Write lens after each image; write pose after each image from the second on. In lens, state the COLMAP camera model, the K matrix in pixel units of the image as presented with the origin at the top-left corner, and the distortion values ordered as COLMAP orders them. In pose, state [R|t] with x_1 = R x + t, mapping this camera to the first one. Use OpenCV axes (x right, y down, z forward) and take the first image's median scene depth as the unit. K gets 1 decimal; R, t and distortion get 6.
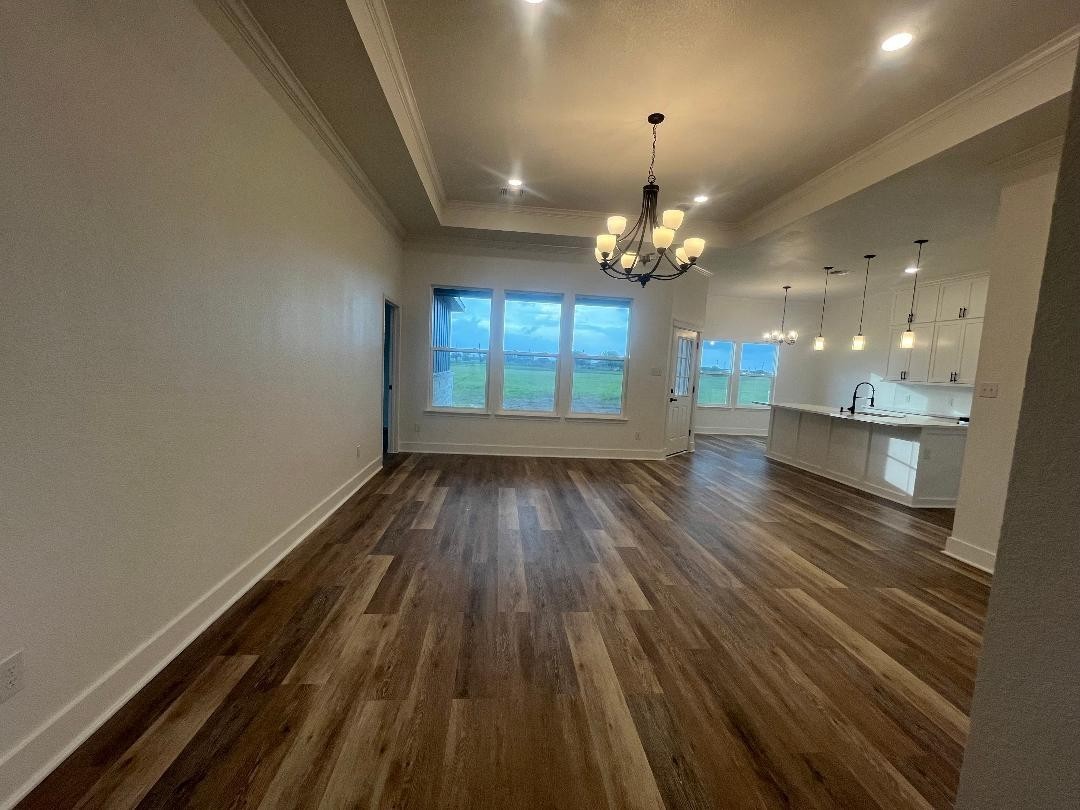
lens RADIAL K [[436.5, 0, 542.1], [0, 436.5, 405.5], [0, 0, 1]] dist [-0.001629, -0.000463]
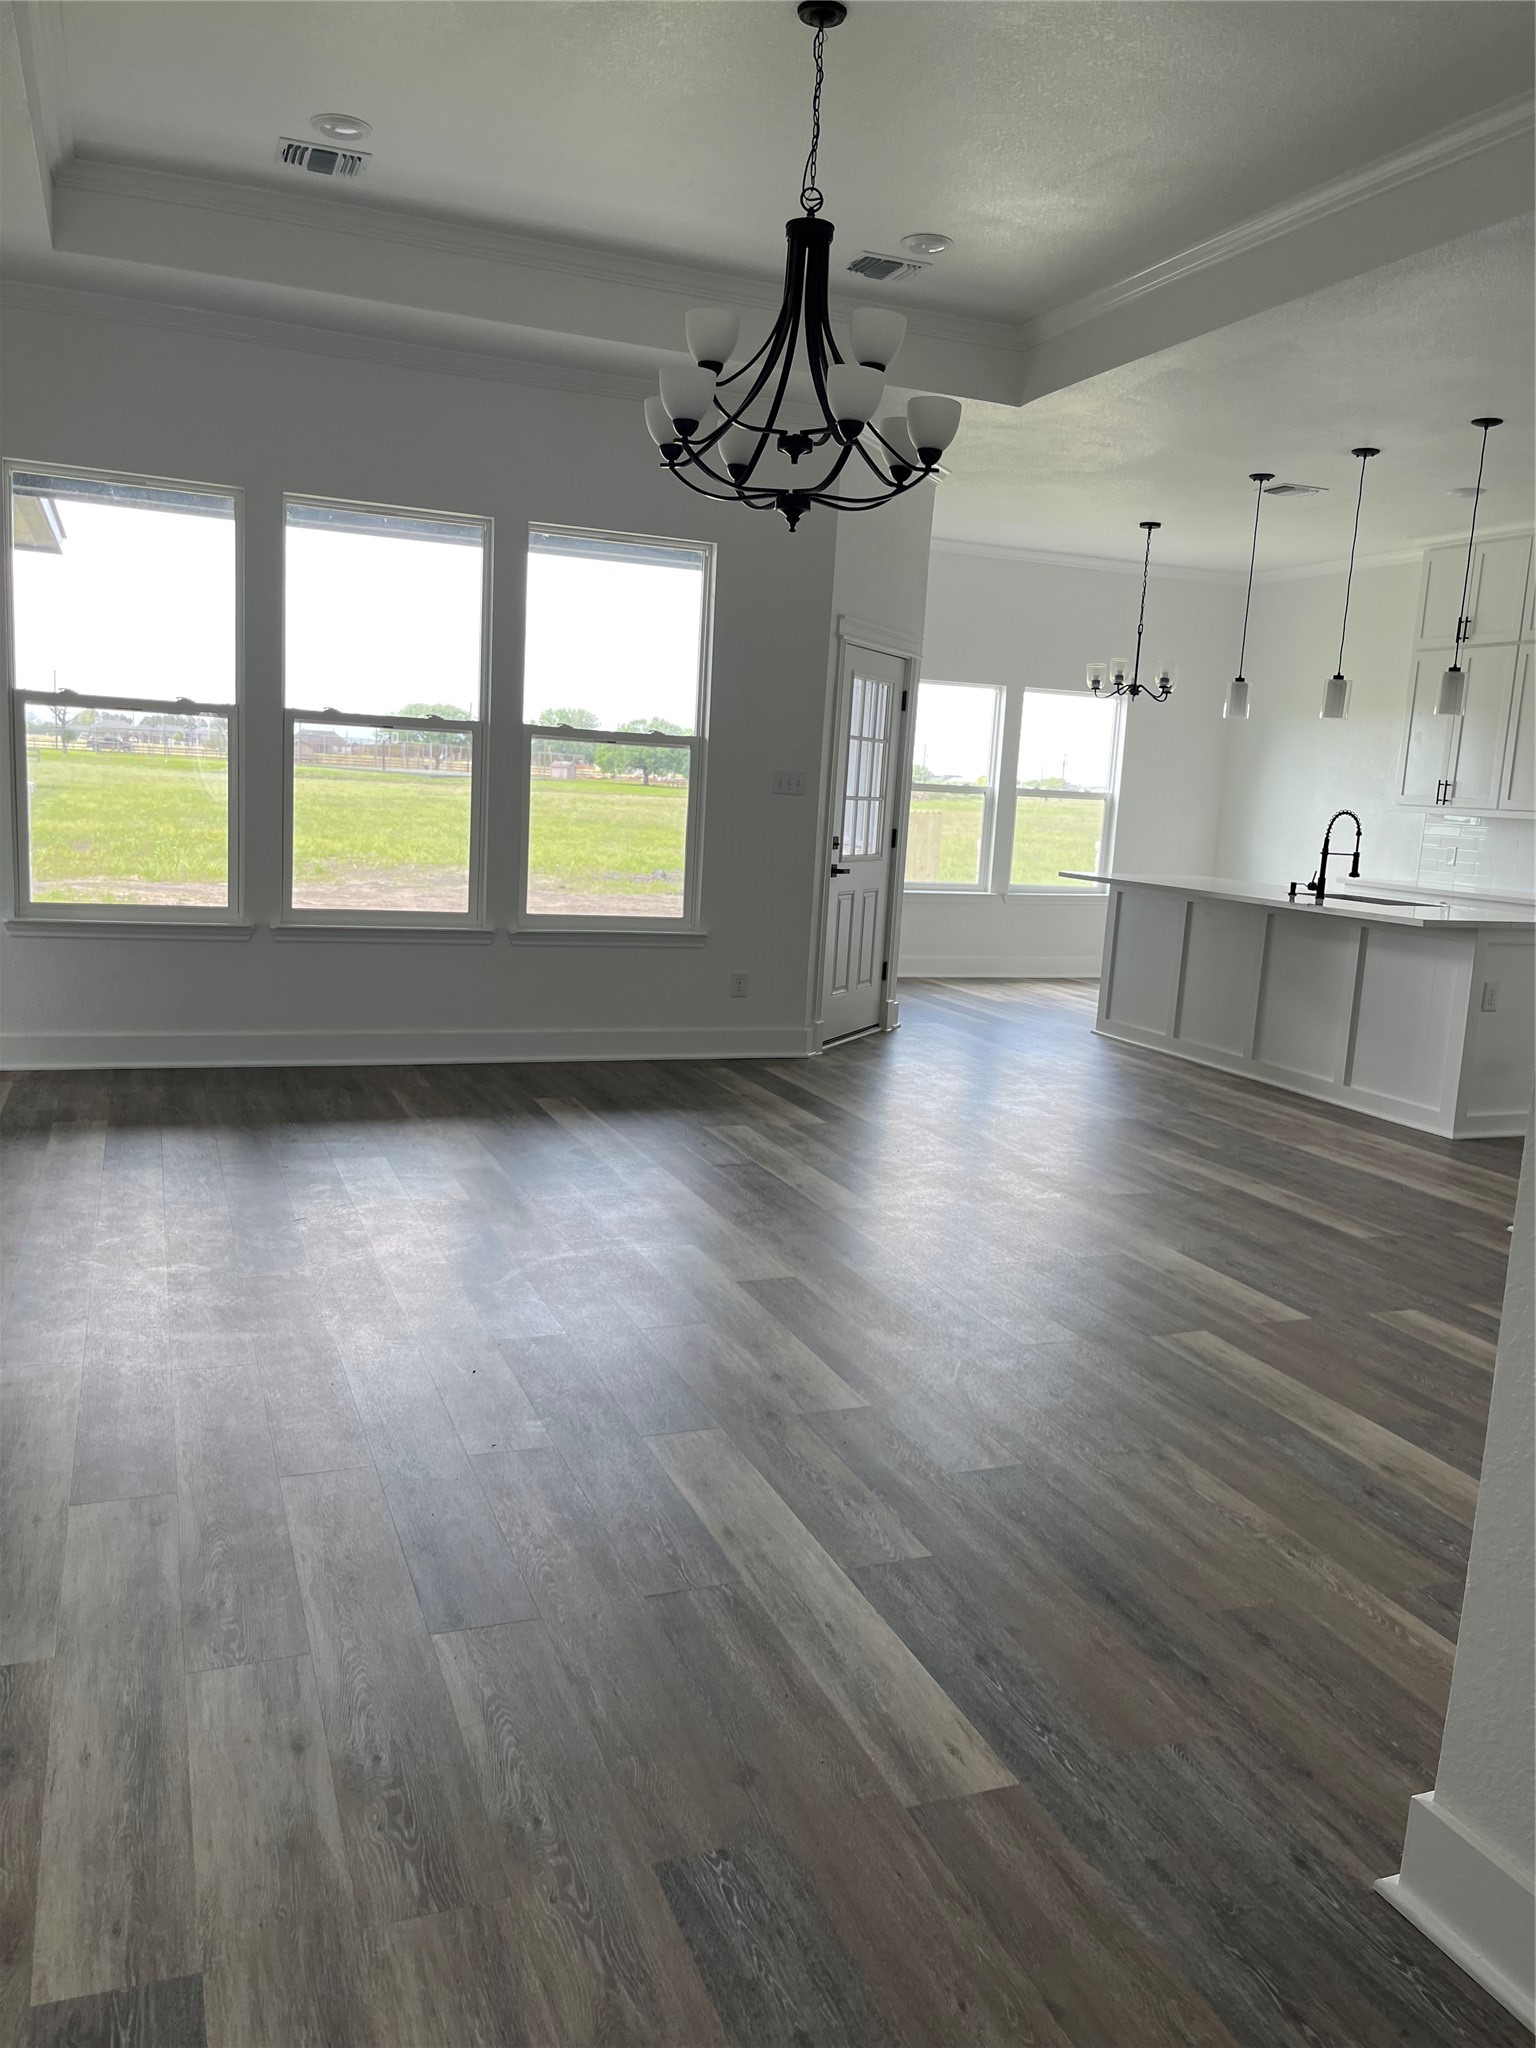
lens RADIAL K [[1551.9, 0, 775.7], [0, 1551.9, 1025.6], [0, 0, 1]] dist [0.022398, -0.007402]
pose [[0.959226, -0.044192, 0.279165, -0.171025], [0.022458, 0.996495, 0.080580, 0.019992], [-0.281747, -0.071025, 0.956856, -0.229799]]
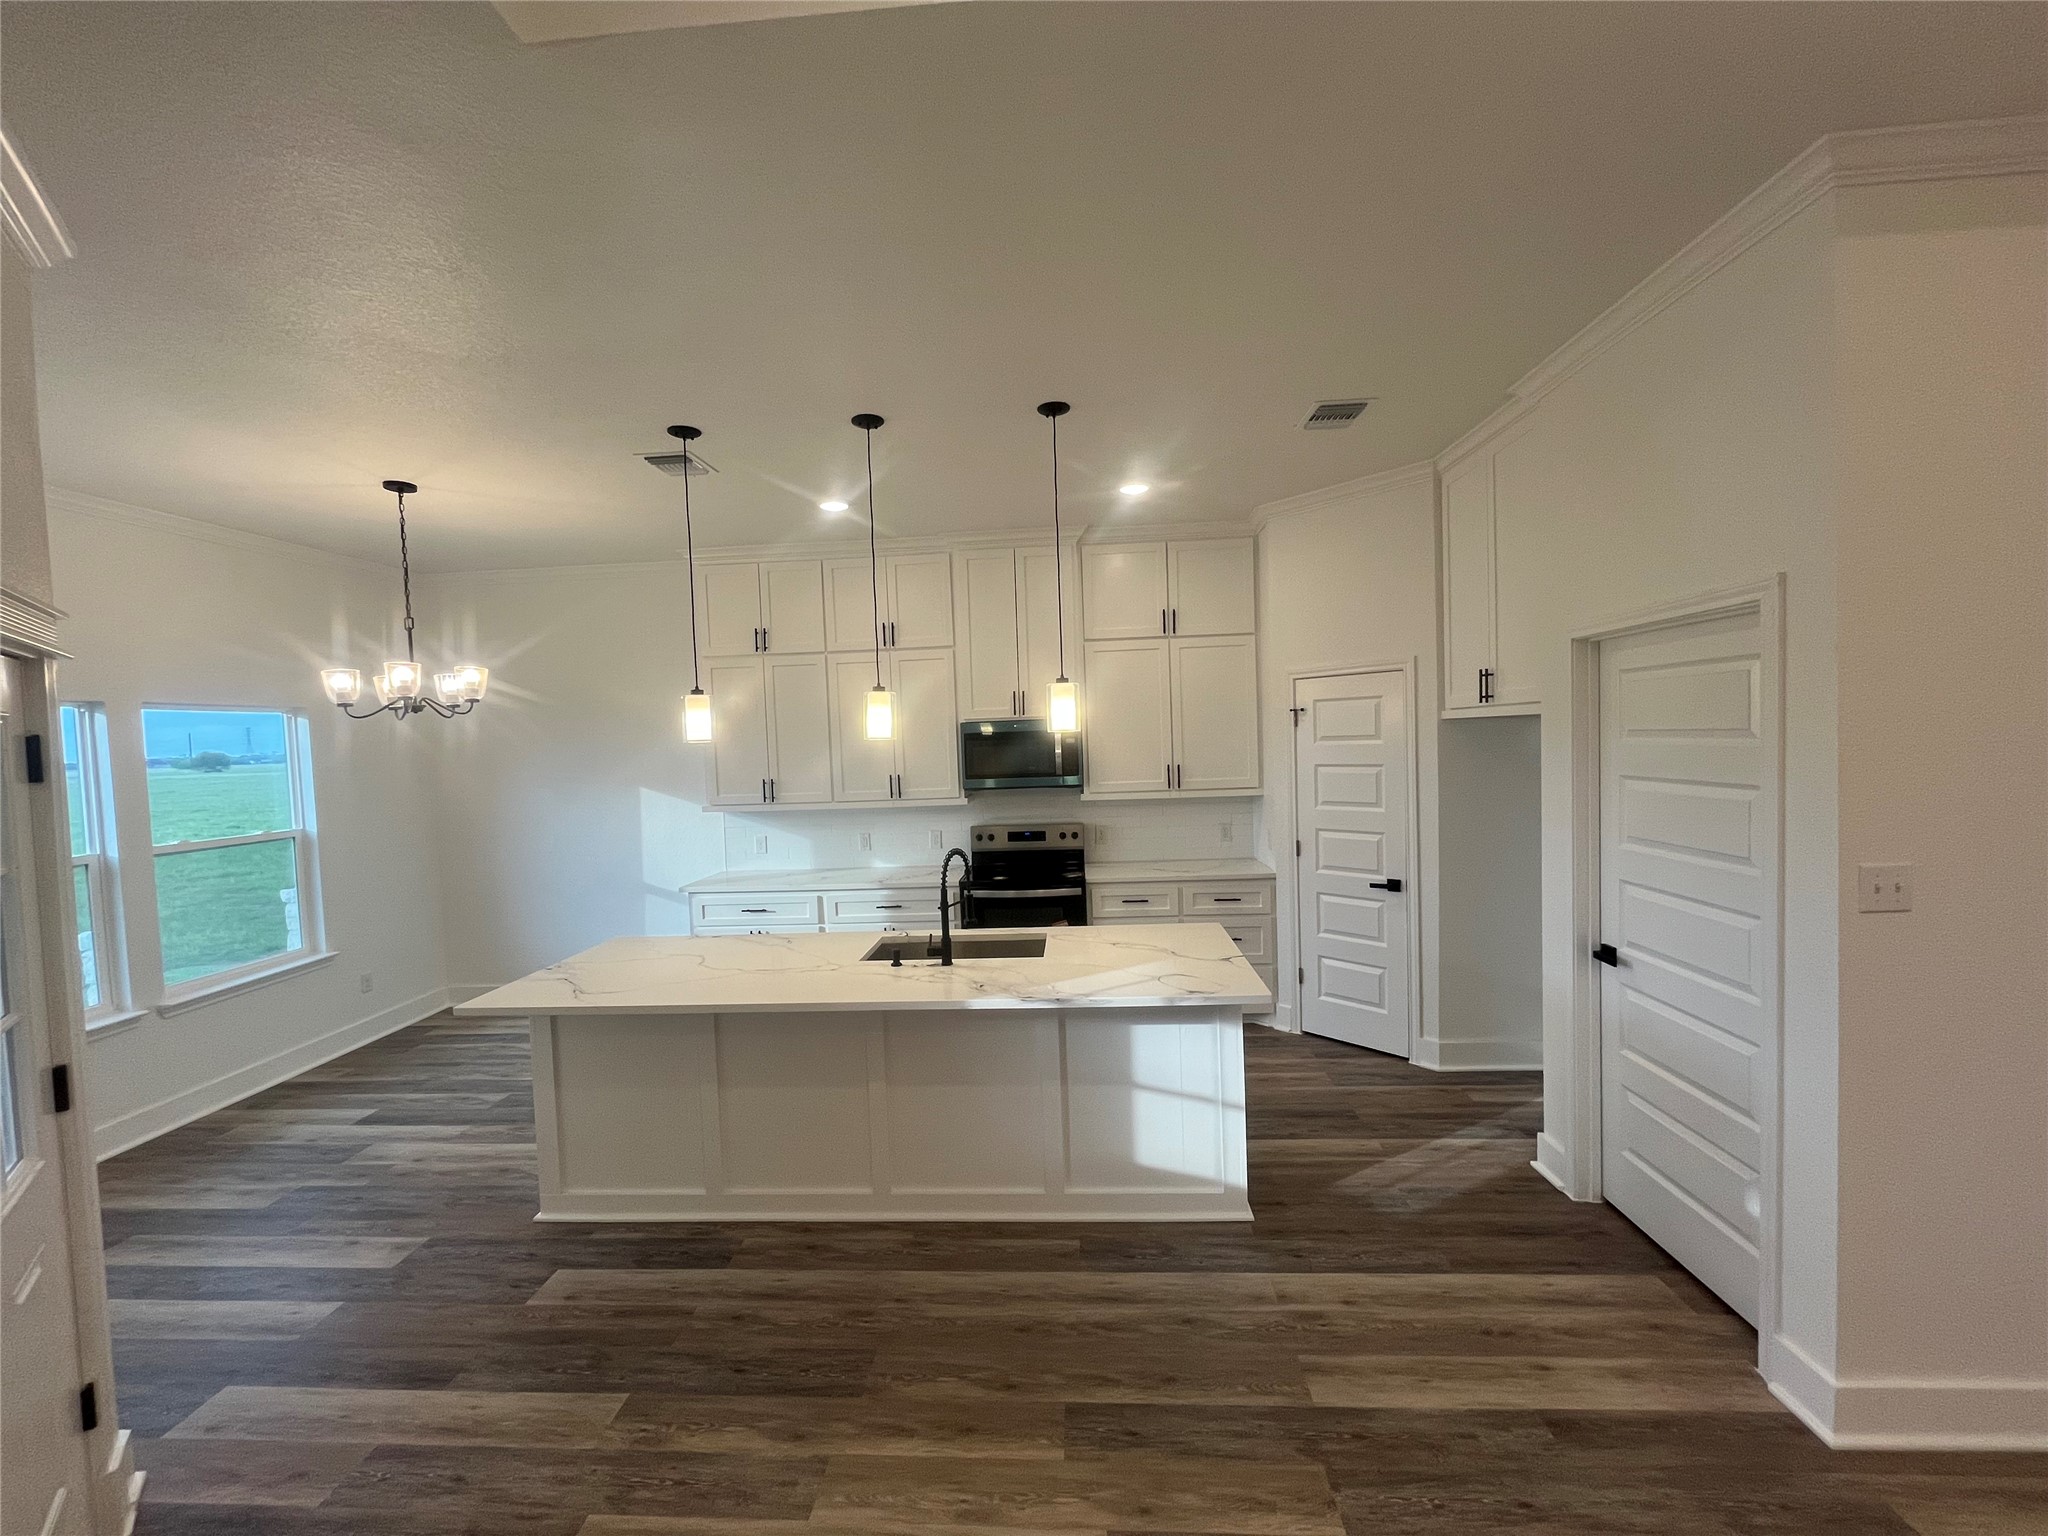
lens RADIAL K [[826.4, 0, 1027.8], [0, 826.4, 769.8], [0, 0, 1]] dist [-0.003206, 0.001645]
pose [[0.157083, -0.097778, 0.982733, 0.429366], [0.138005, 0.987496, 0.076192, -0.293163], [-0.977895, 0.123654, 0.168613, 1.761449]]
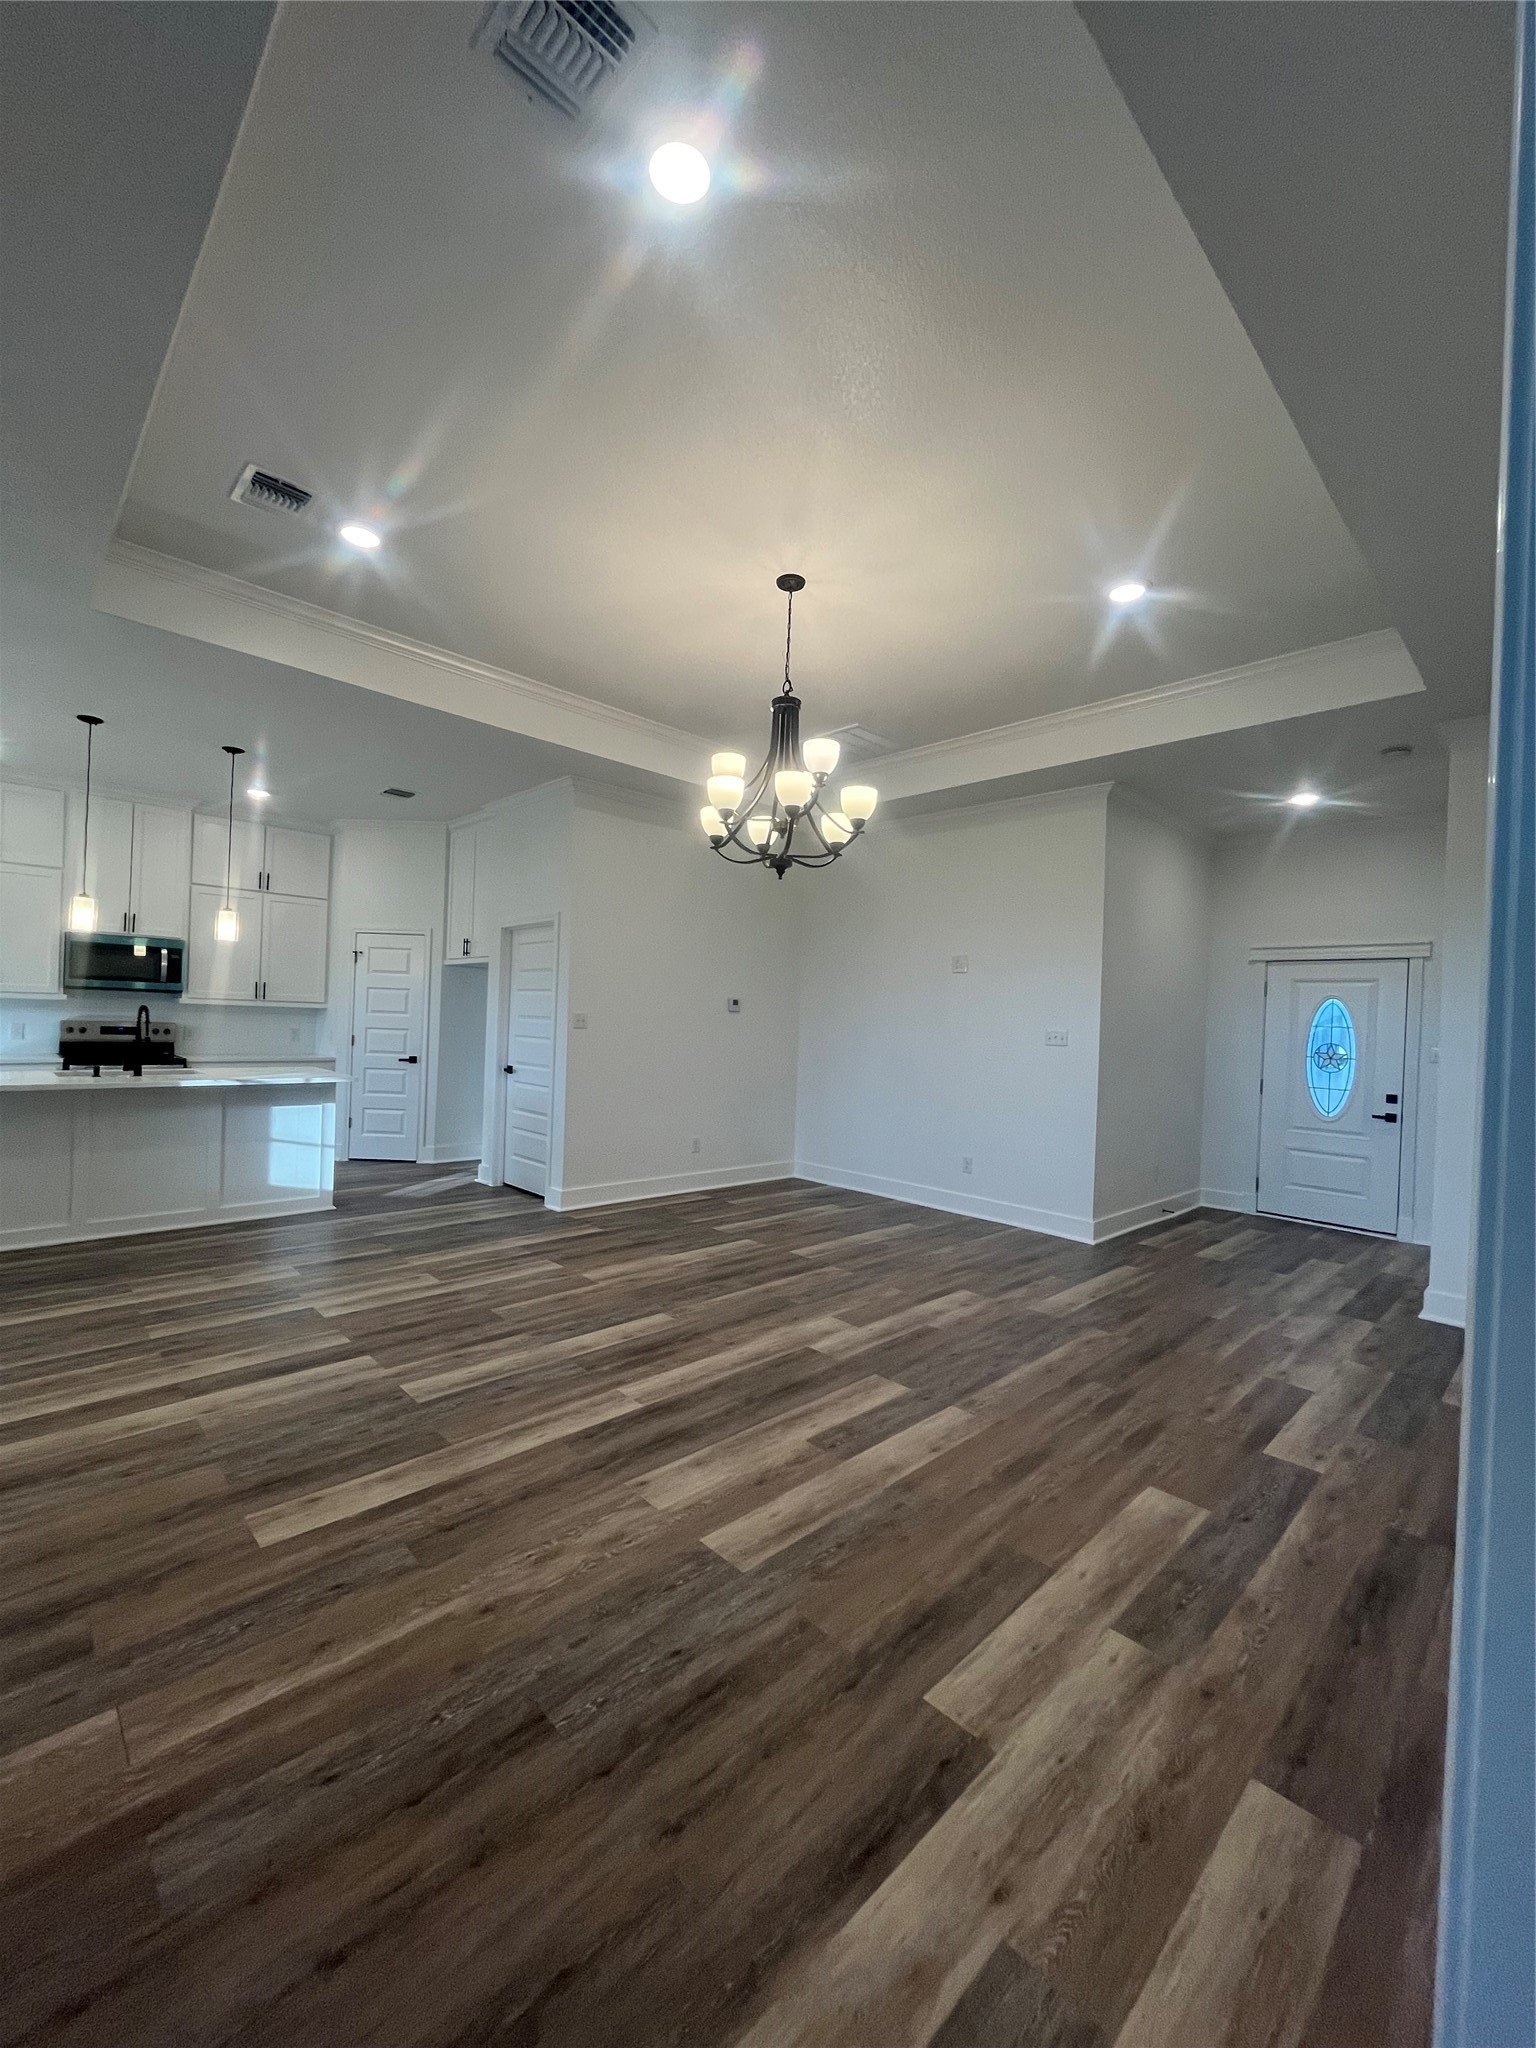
lens RADIAL K [[826.4, 0, 759.7], [0, 826.4, 1028.9], [0, 0, 1]] dist [-0.003206, 0.001645]
pose [[-0.616715, -0.084711, 0.782616, -0.723427], [0.005747, 0.993682, 0.112086, -0.254774], [-0.787166, 0.073623, -0.612331, 2.119751]]
